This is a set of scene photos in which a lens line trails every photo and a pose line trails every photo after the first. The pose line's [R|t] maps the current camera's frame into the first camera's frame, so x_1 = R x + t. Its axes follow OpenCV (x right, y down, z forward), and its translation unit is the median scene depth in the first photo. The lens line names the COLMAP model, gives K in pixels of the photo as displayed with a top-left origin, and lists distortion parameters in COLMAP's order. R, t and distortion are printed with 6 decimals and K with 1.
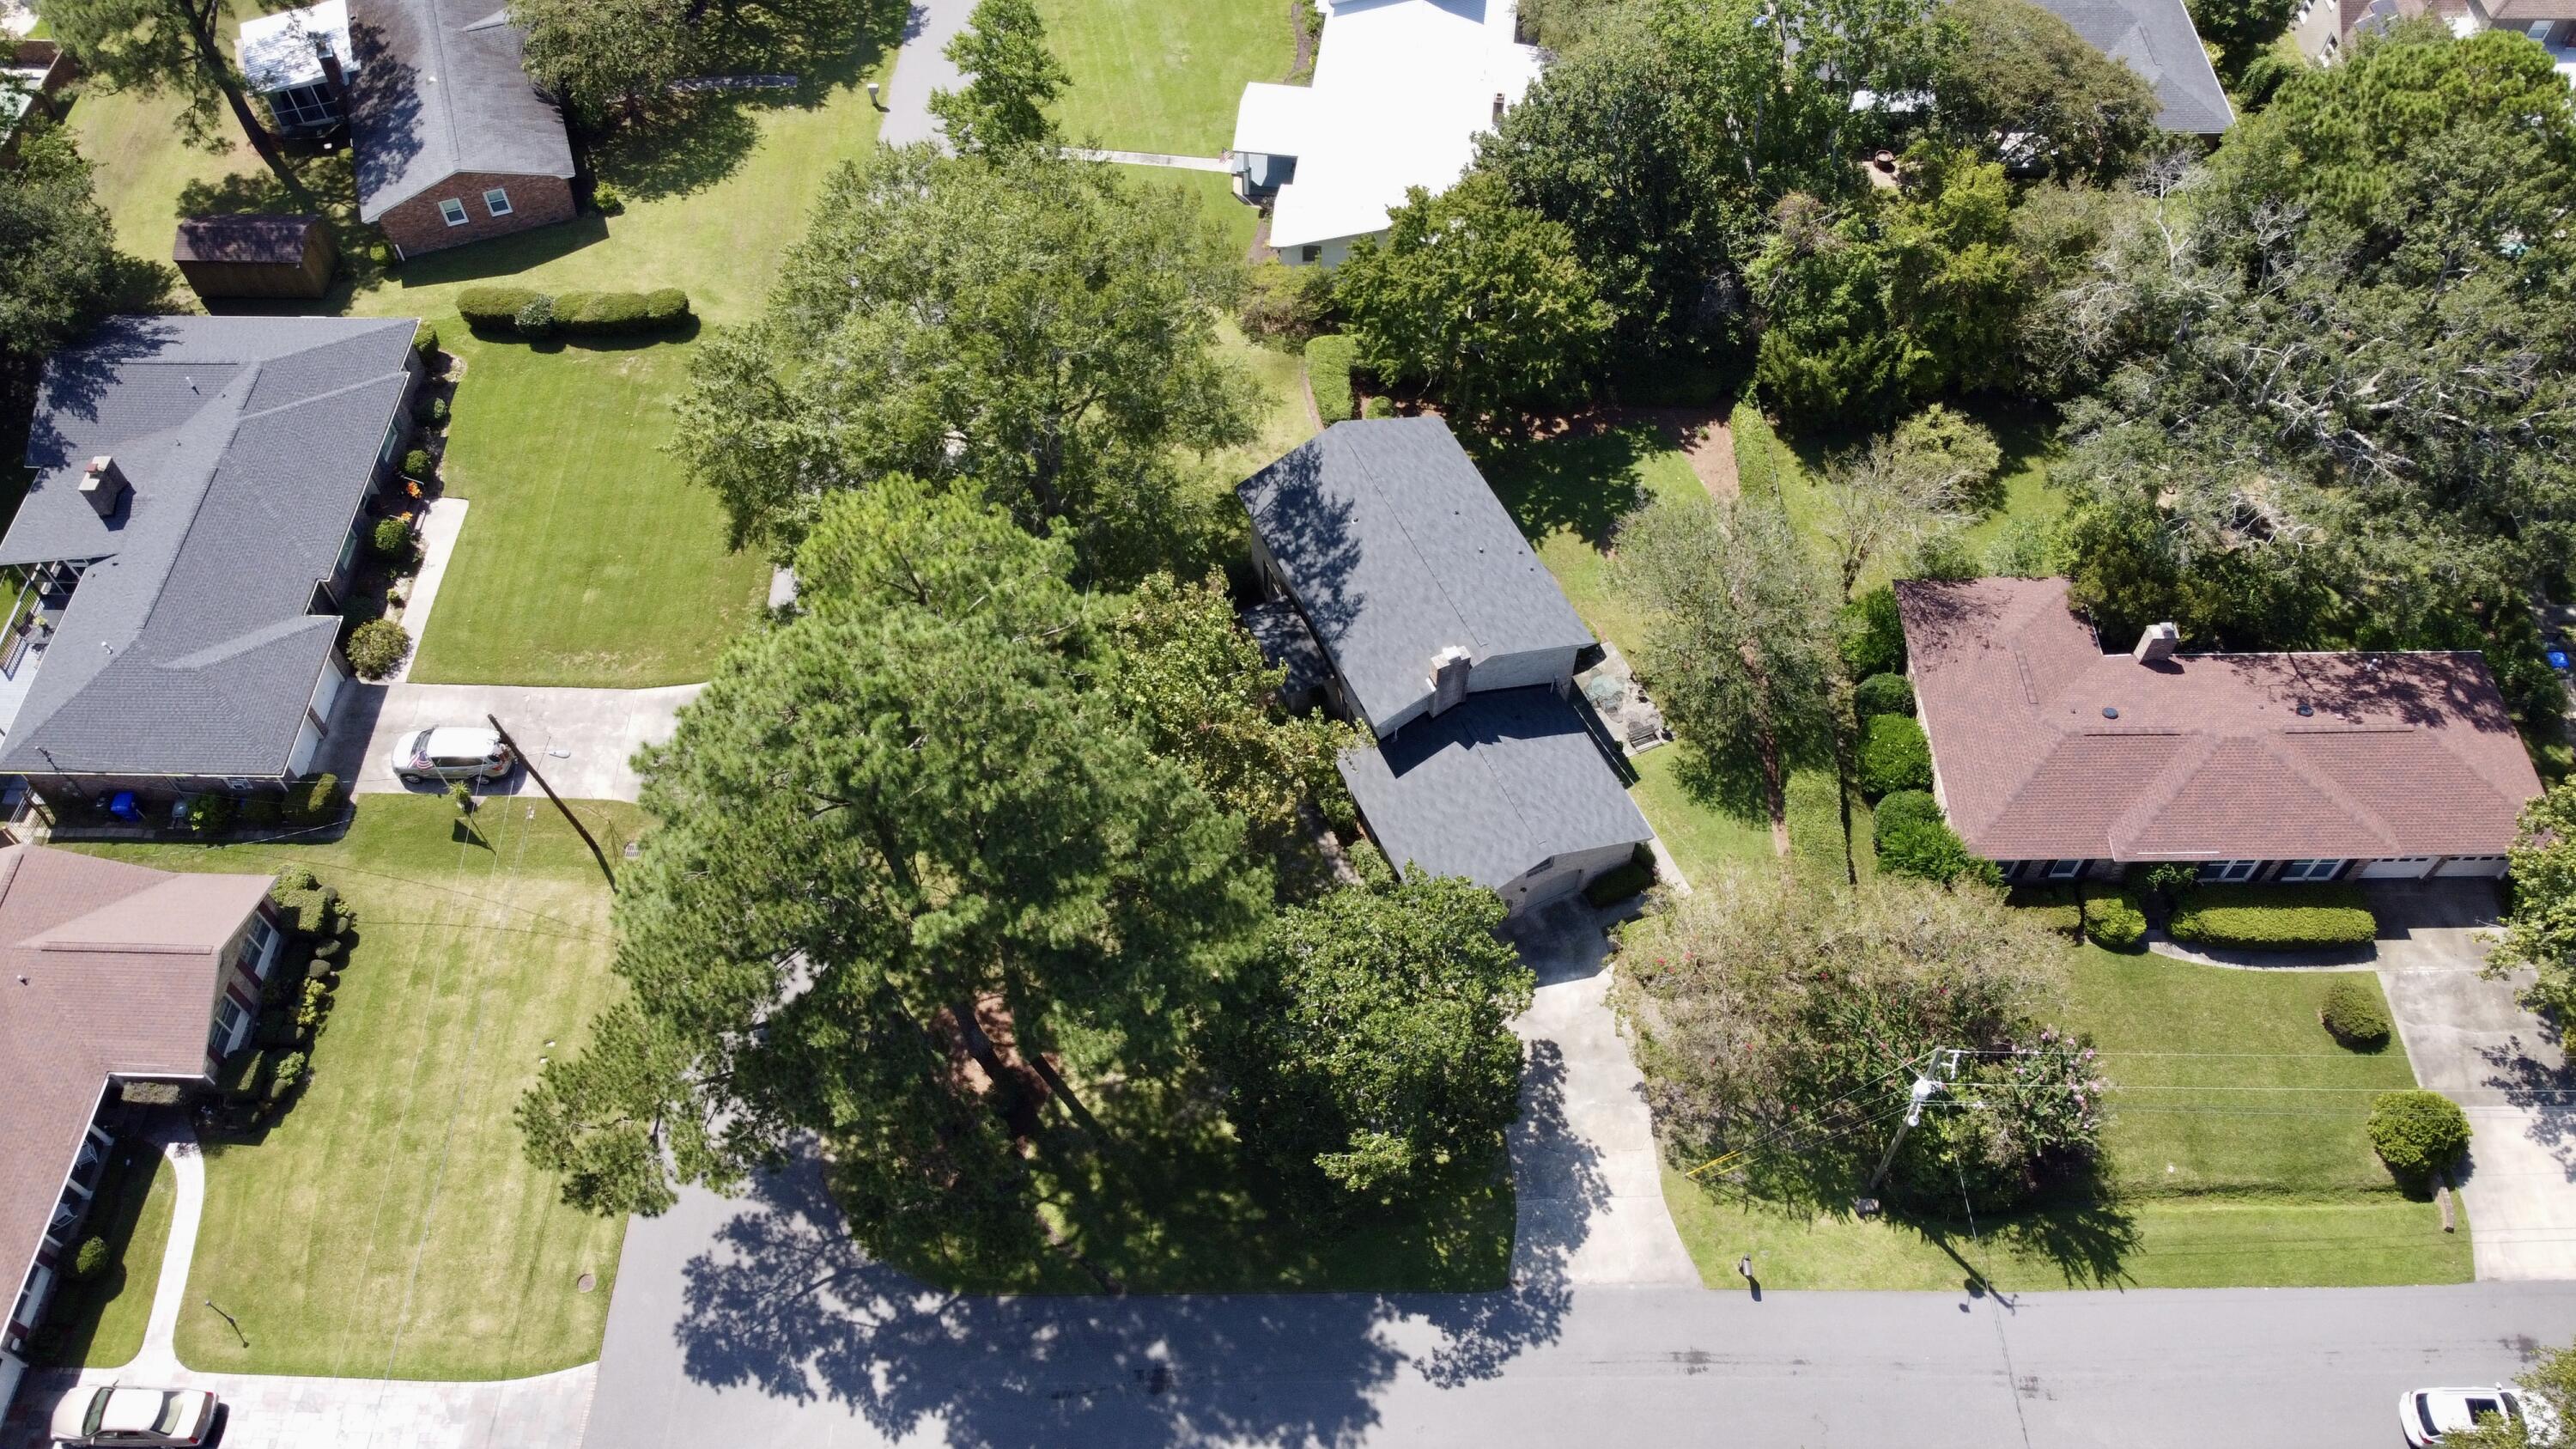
lens RADIAL K [[1961.8, 0, 1295.3], [0, 1961.8, 722.1], [0, 0, 1]] dist [-0.002313, 0.001364]
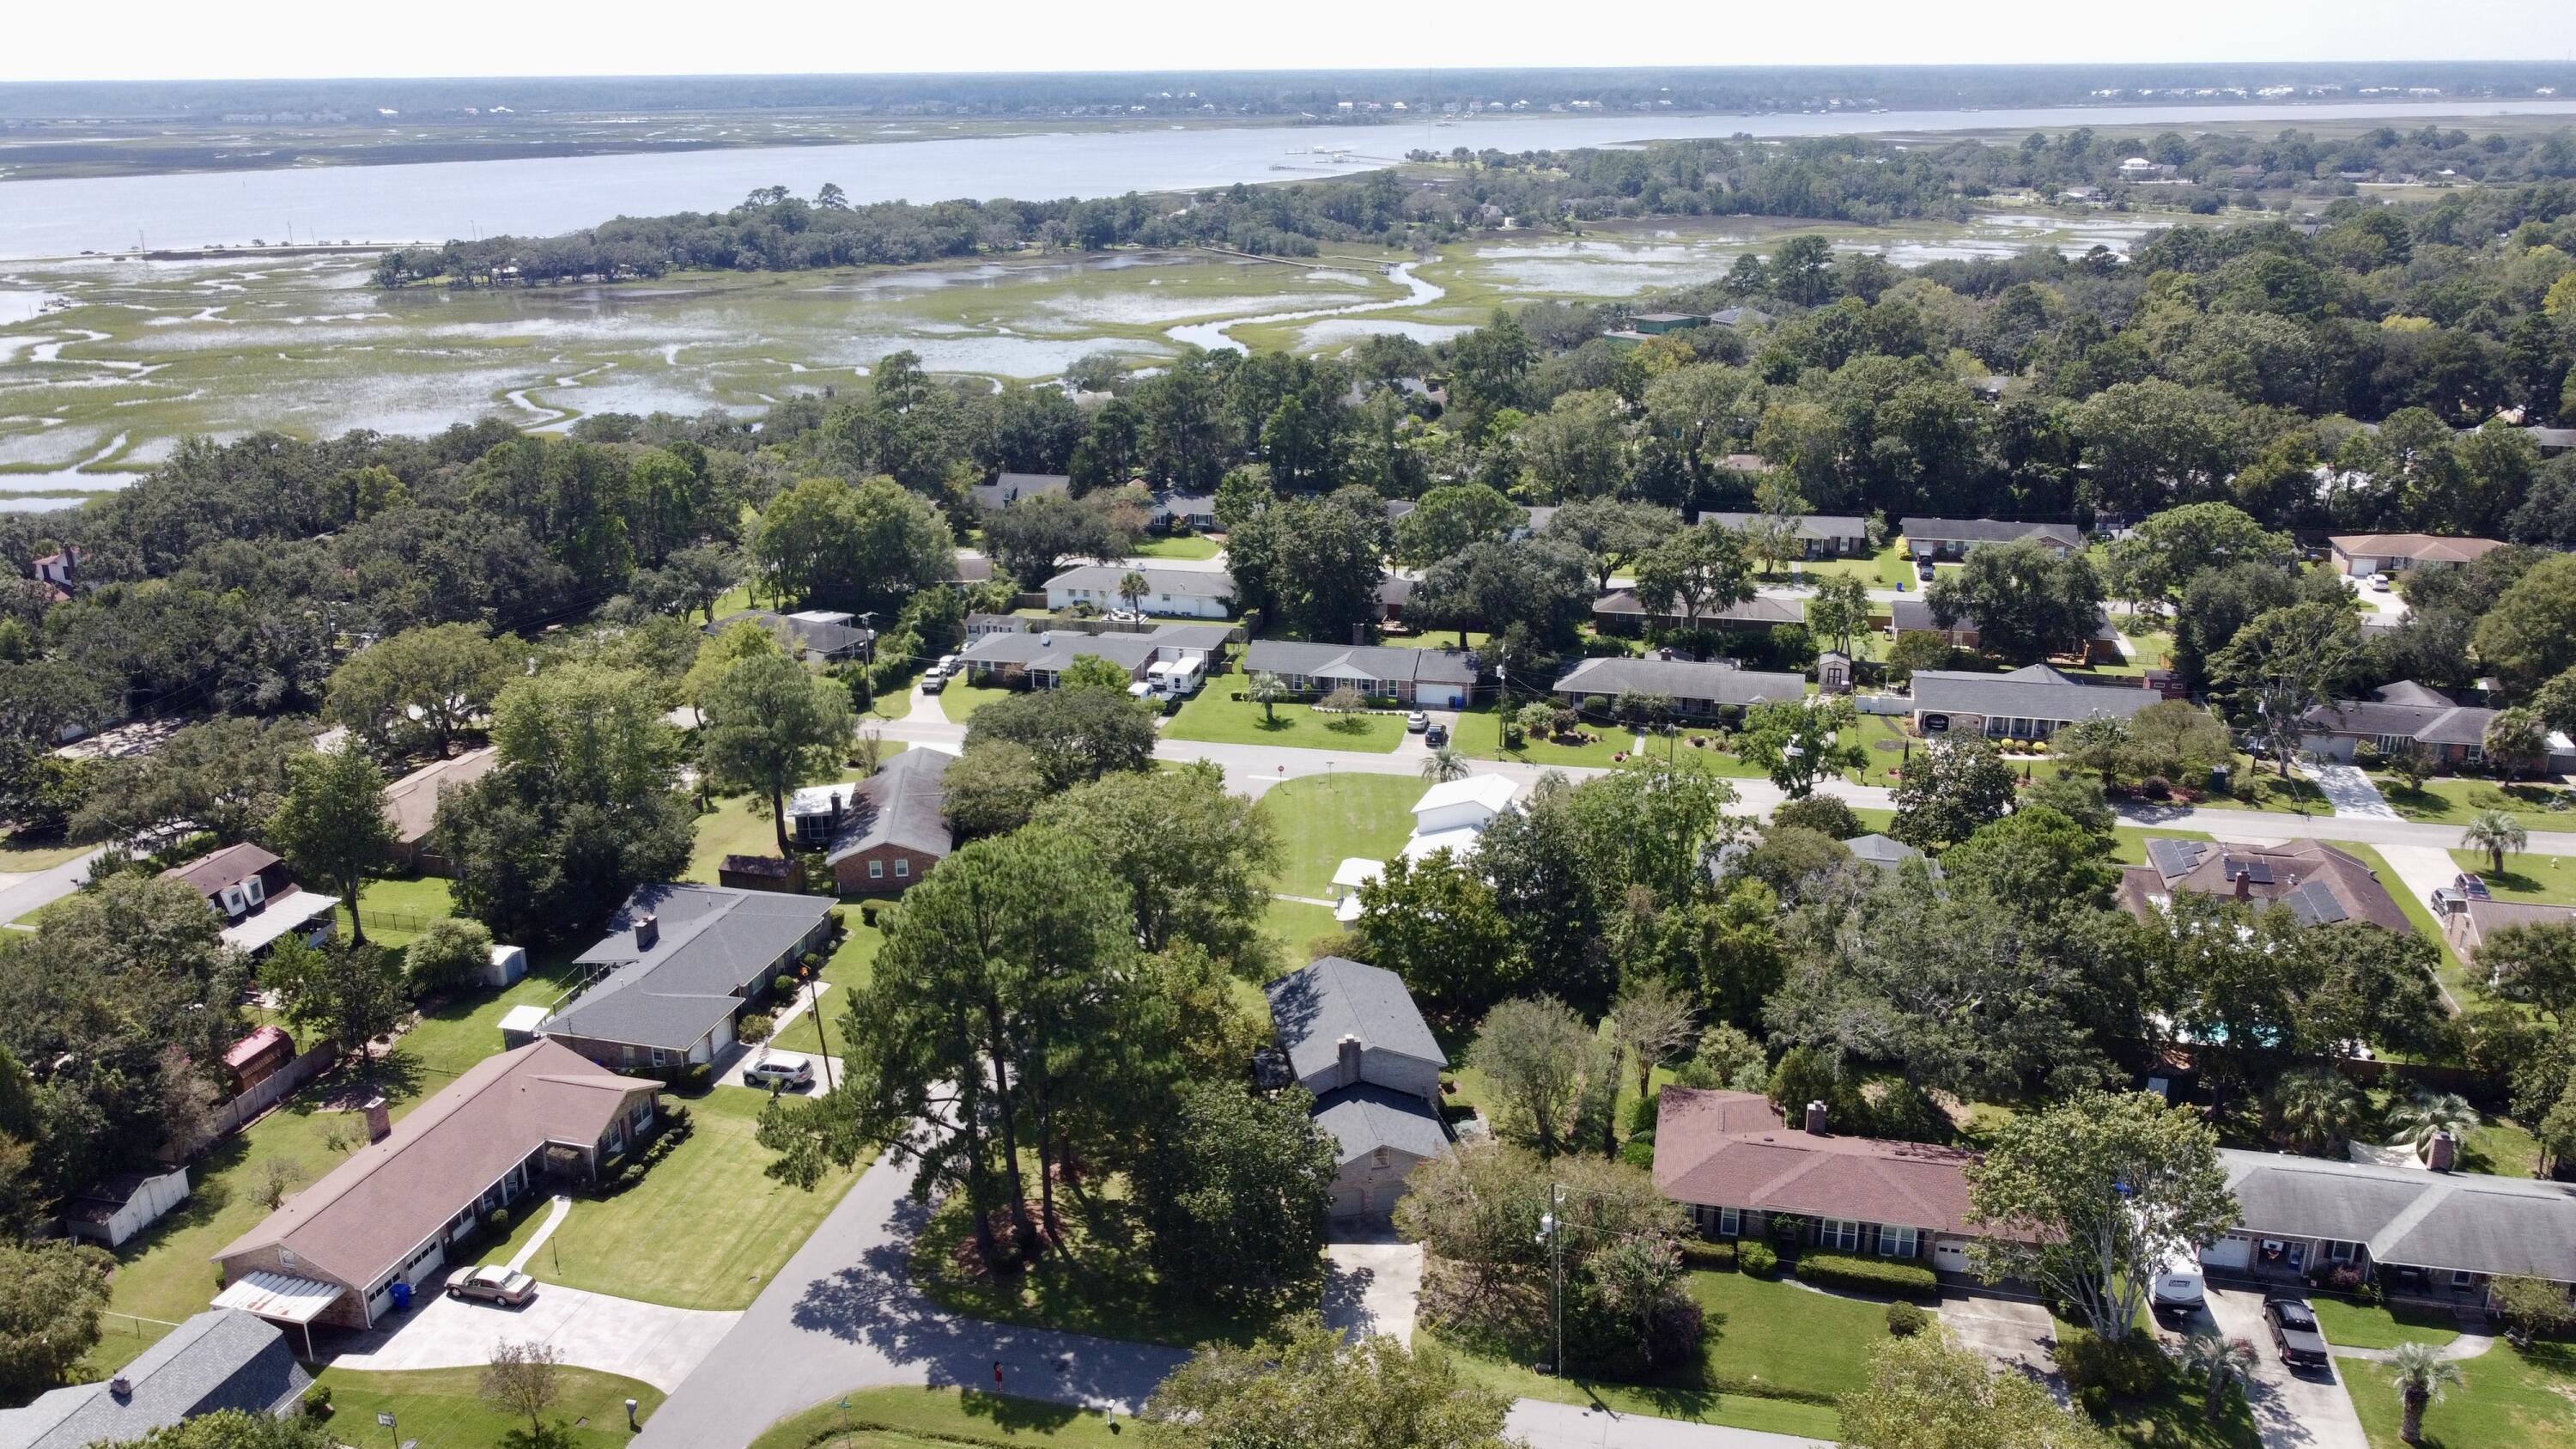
lens RADIAL K [[1961.8, 0, 1295.2], [0, 1961.8, 723.6], [0, 0, 1]] dist [-0.002313, 0.001364]
pose [[0.972130, 0.072035, -0.223101, 0.392309], [-0.189991, 0.799605, -0.569680, 0.718779], [0.137355, 0.596190, 0.791006, -0.493071]]
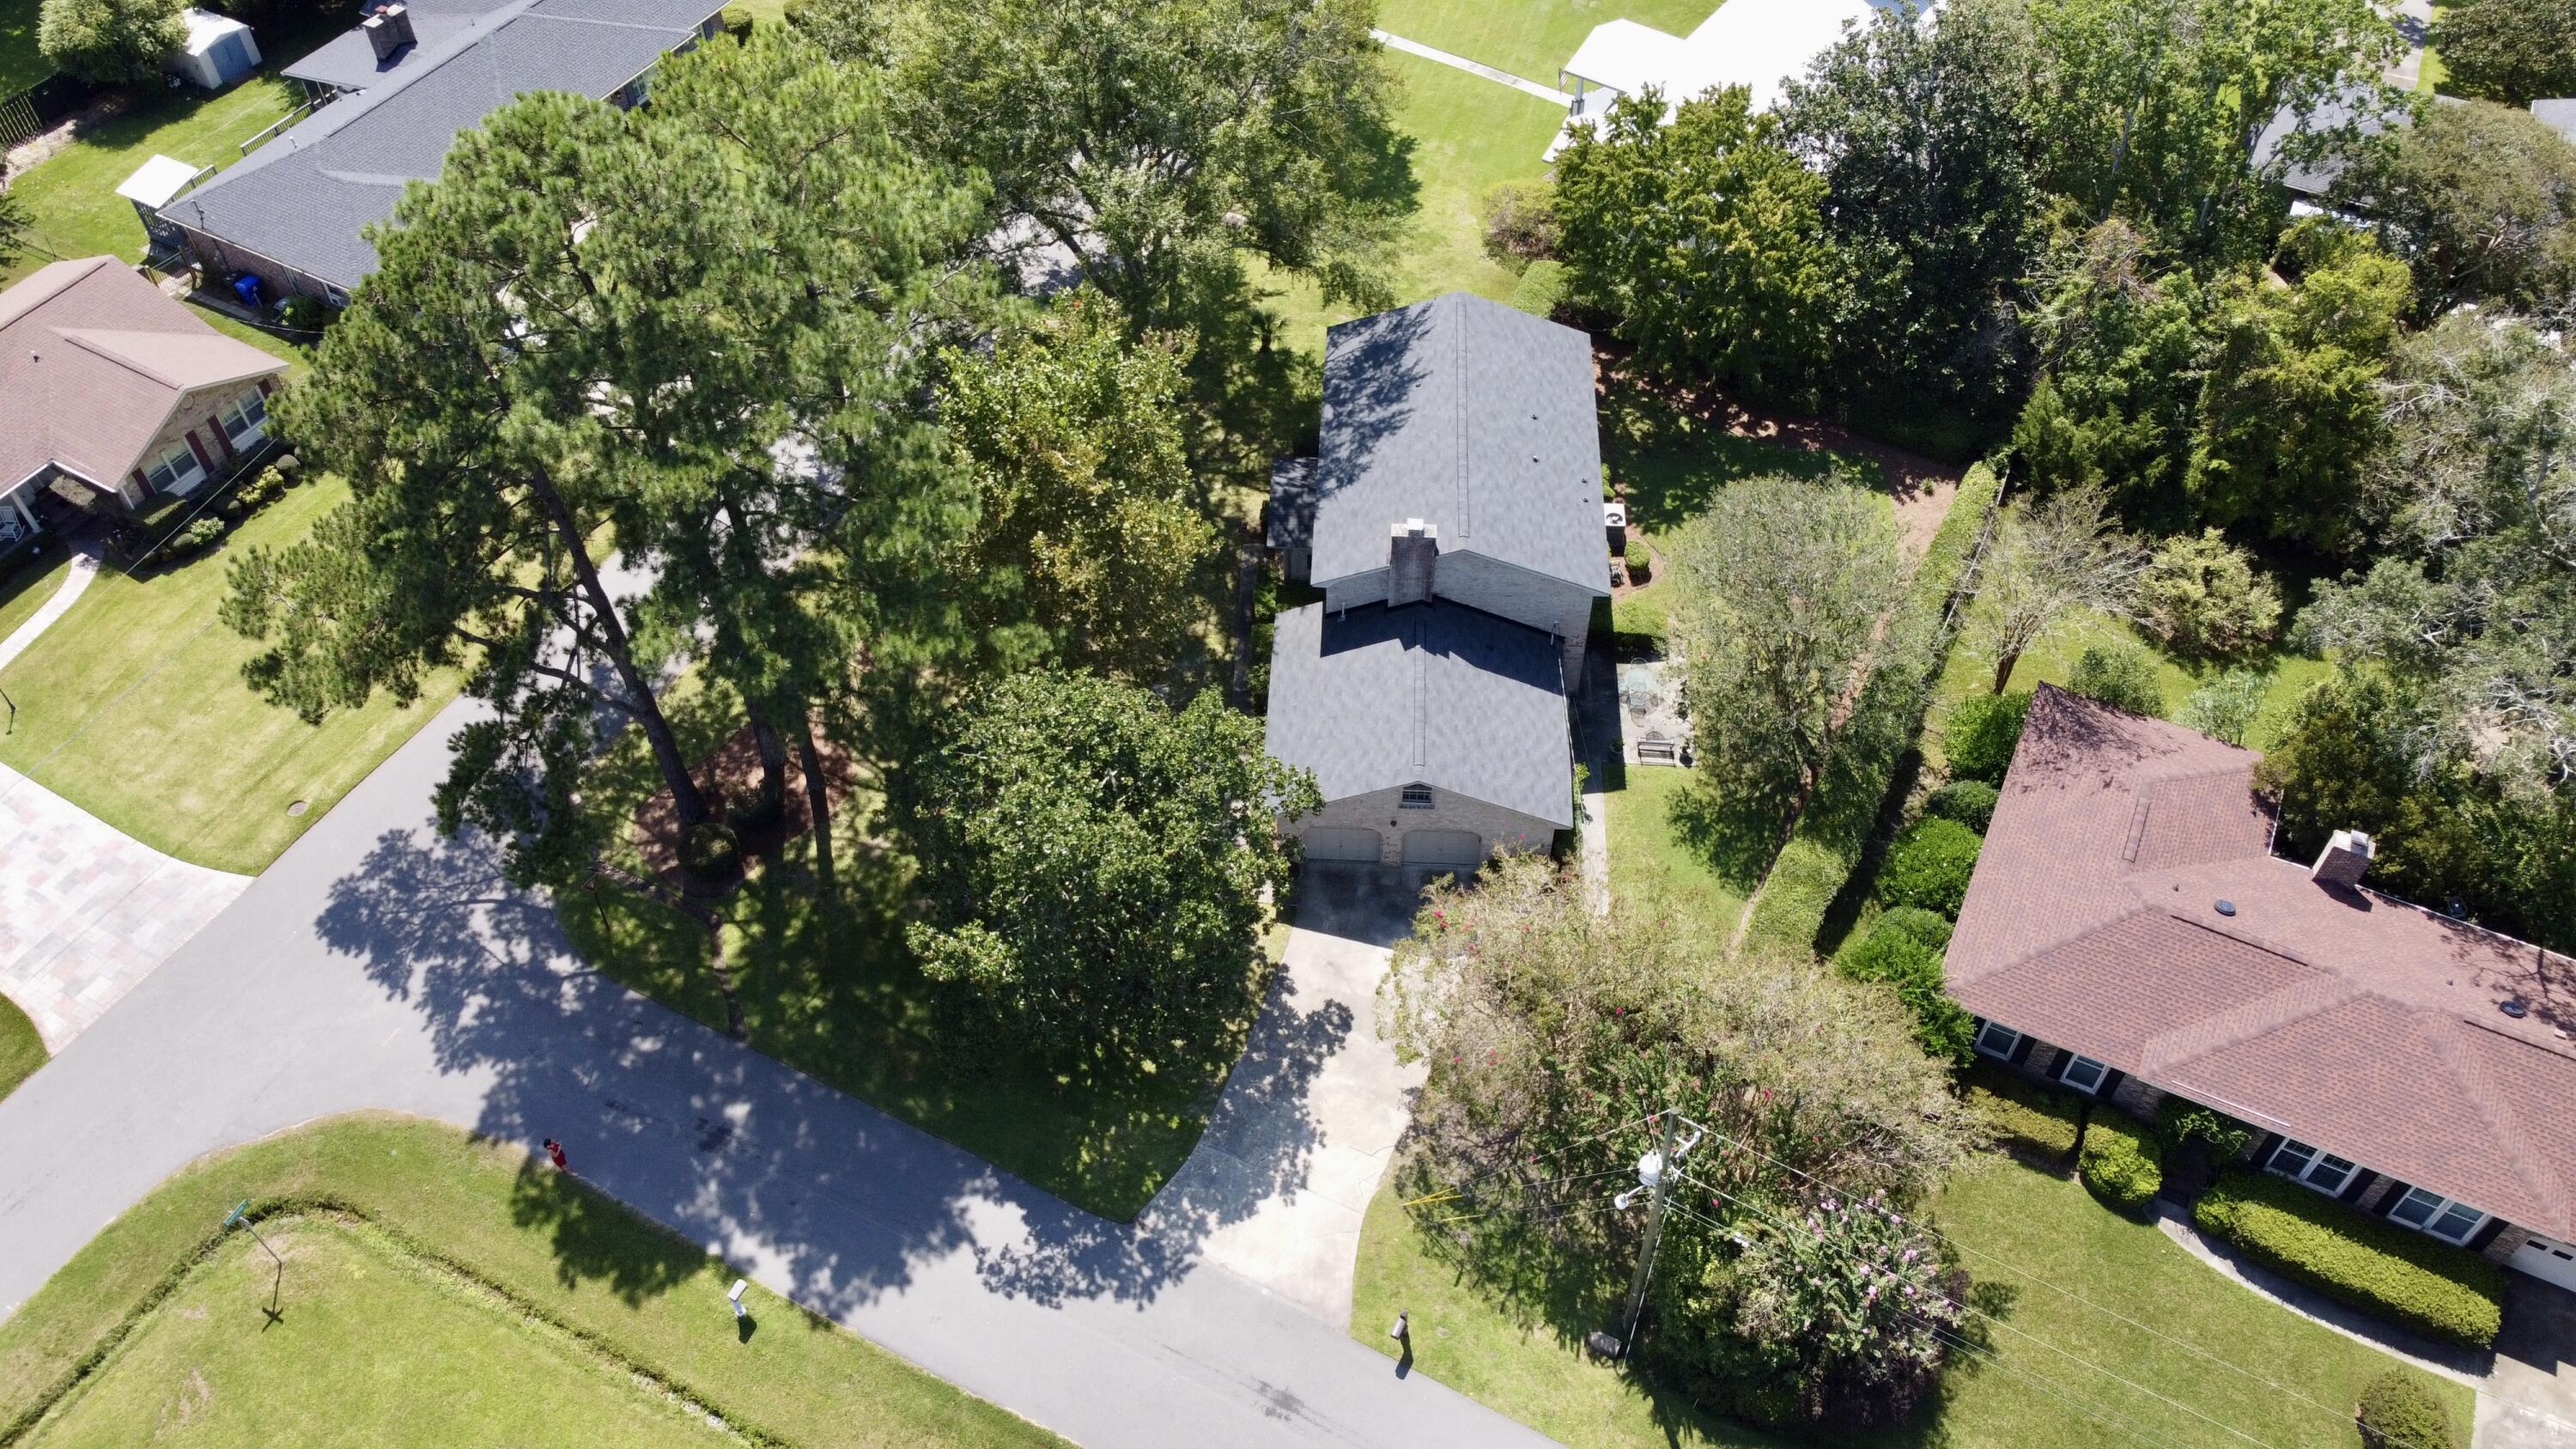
lens RADIAL K [[1961.8, 0, 1291.8], [0, 1961.8, 722.0], [0, 0, 1]] dist [-0.002313, 0.001364]
pose [[0.886424, 0.347559, -0.305705, 0.320593], [-0.378025, 0.924710, -0.044812, 0.100897], [0.267114, 0.155287, 0.951071, 0.204977]]
